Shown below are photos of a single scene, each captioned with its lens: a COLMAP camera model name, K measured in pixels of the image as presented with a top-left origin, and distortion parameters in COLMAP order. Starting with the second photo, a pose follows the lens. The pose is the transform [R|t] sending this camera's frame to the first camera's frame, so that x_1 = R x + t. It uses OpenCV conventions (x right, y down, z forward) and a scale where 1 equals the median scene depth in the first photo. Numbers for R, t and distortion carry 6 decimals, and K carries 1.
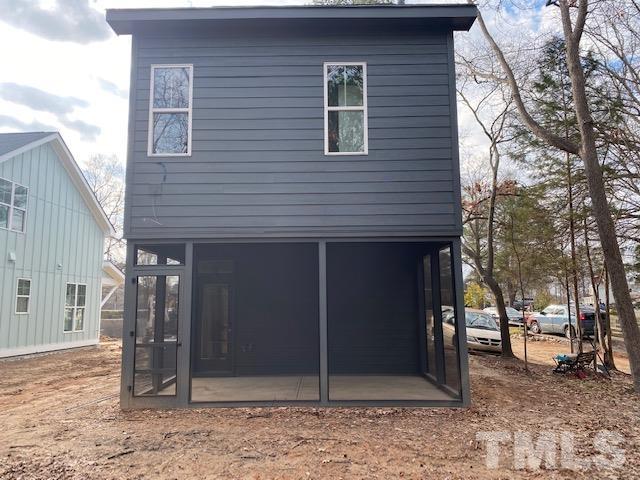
lens RADIAL K [[361.3, 0, 320.0], [0, 361.3, 240.0], [0, 0, 1]] dist [-0.020963, -0.000393]
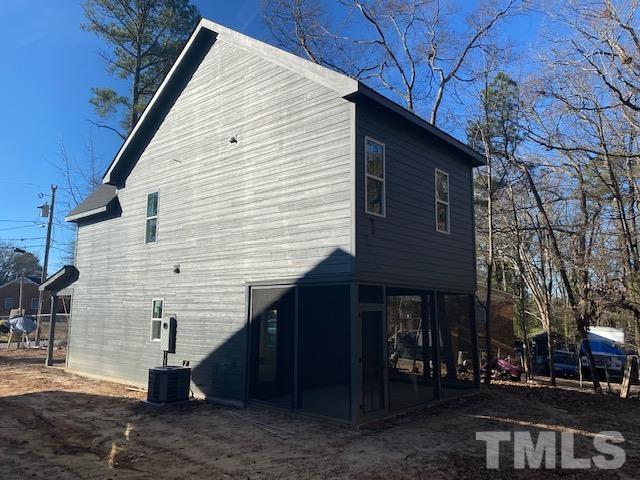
lens RADIAL K [[486.0, 0, 320.0], [0, 486.0, 240.0], [0, 0, 1]] dist [0.009626, -0.002577]
pose [[0.681028, 0.122736, 0.721898, -1.715770], [-0.083762, 0.992439, -0.089713, 0.018607], [-0.727451, 0.000629, 0.686159, -0.014278]]
